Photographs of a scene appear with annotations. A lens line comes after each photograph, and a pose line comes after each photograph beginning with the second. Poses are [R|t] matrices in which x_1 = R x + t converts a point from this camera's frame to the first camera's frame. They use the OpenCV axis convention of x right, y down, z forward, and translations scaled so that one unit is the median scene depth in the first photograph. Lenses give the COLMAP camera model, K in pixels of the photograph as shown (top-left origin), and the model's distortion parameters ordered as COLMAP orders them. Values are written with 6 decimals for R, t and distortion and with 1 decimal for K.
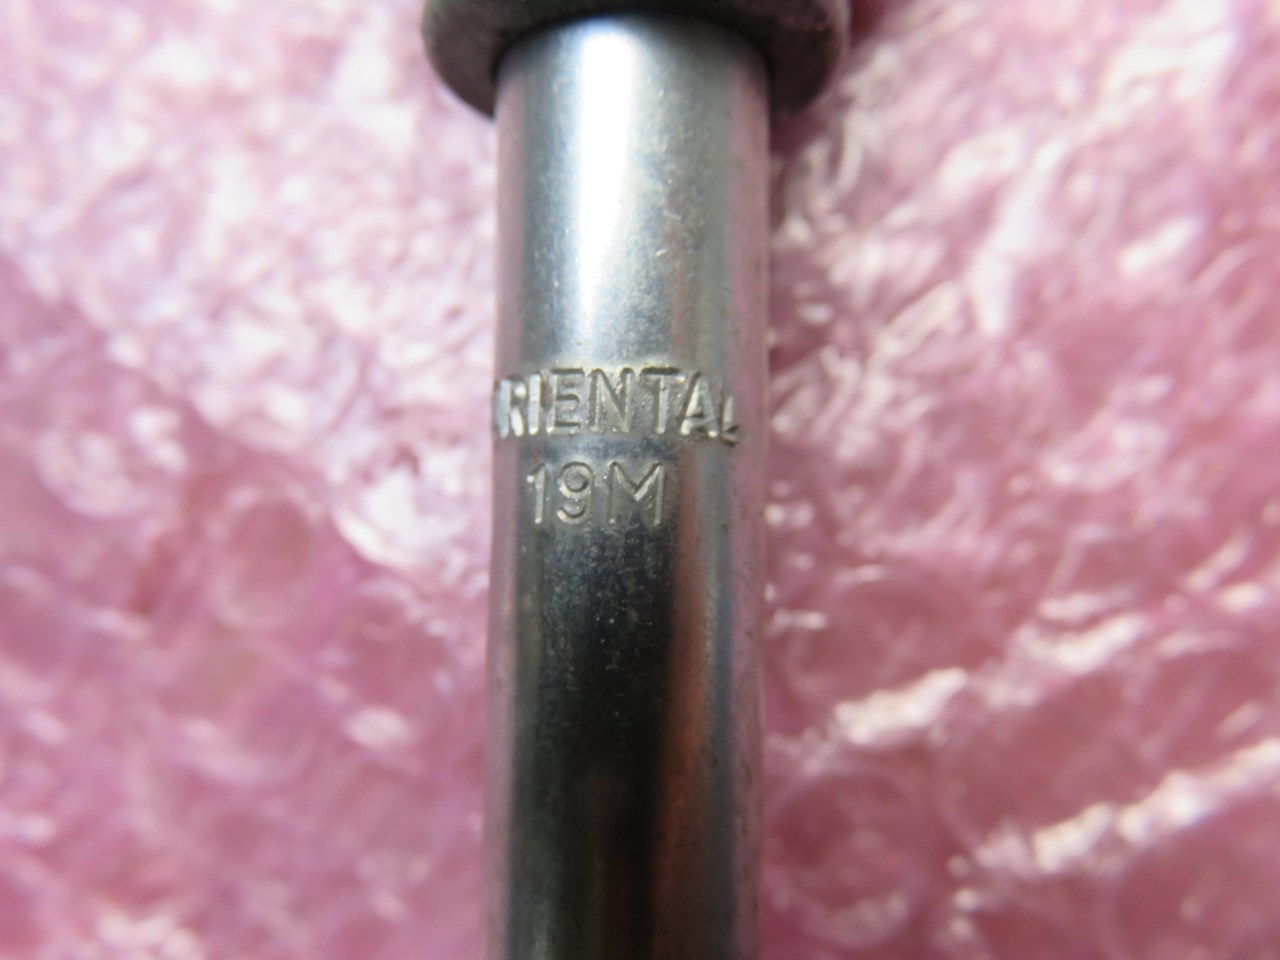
lens RADIAL K [[954.6, 0, 640.0], [0, 954.6, 480.0], [0, 0, 1]] dist [-0.005614, -0.002370]
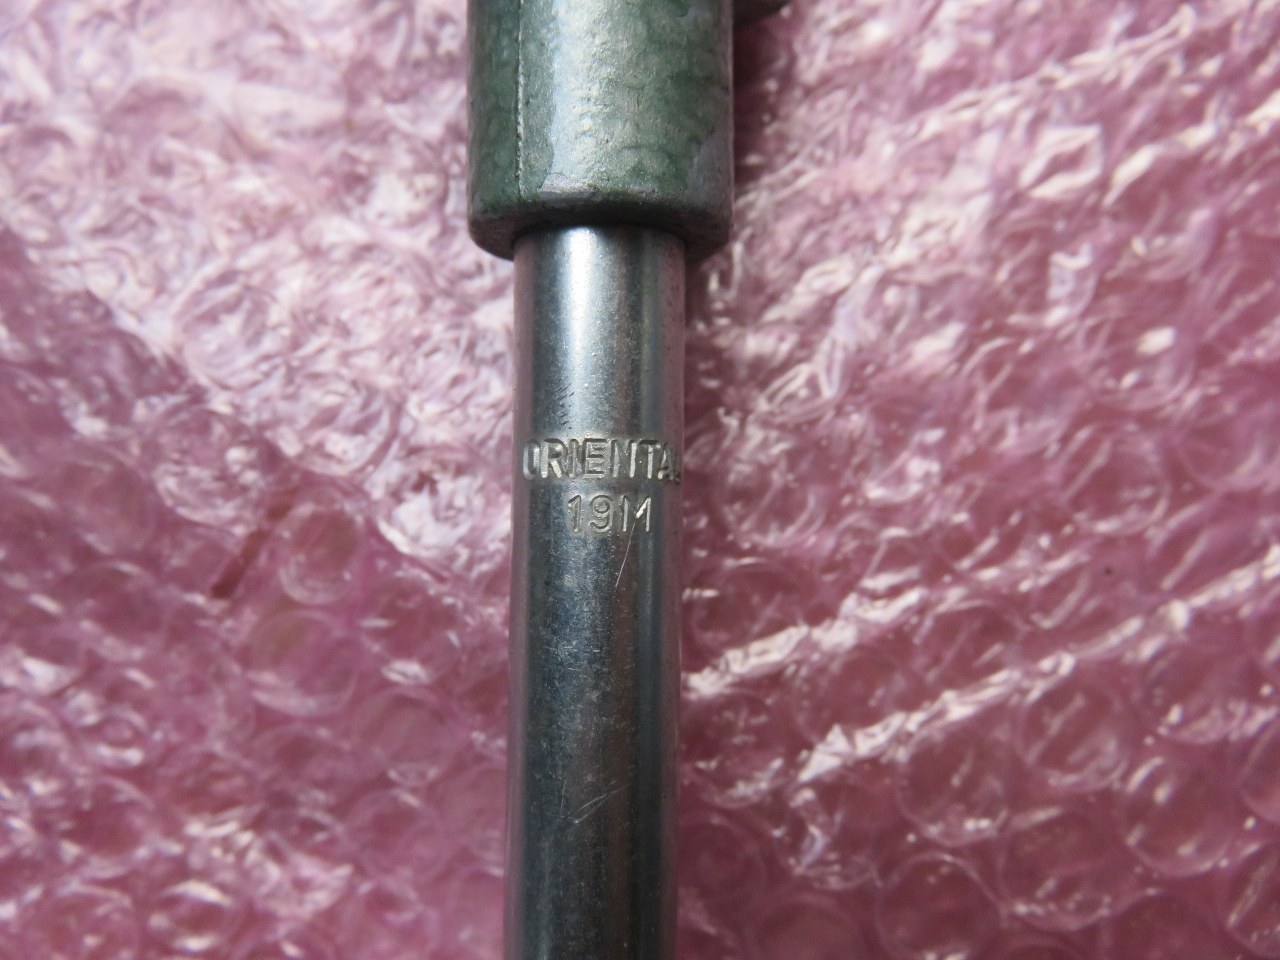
lens RADIAL K [[954.6, 0, 640.0], [0, 954.6, 480.0], [0, 0, 1]] dist [-0.005614, -0.002370]
pose [[0.994326, 0.001610, 0.106364, -0.079411], [-0.003416, 0.999853, 0.016799, -0.049726], [-0.106321, -0.017067, 0.994185, -0.436831]]
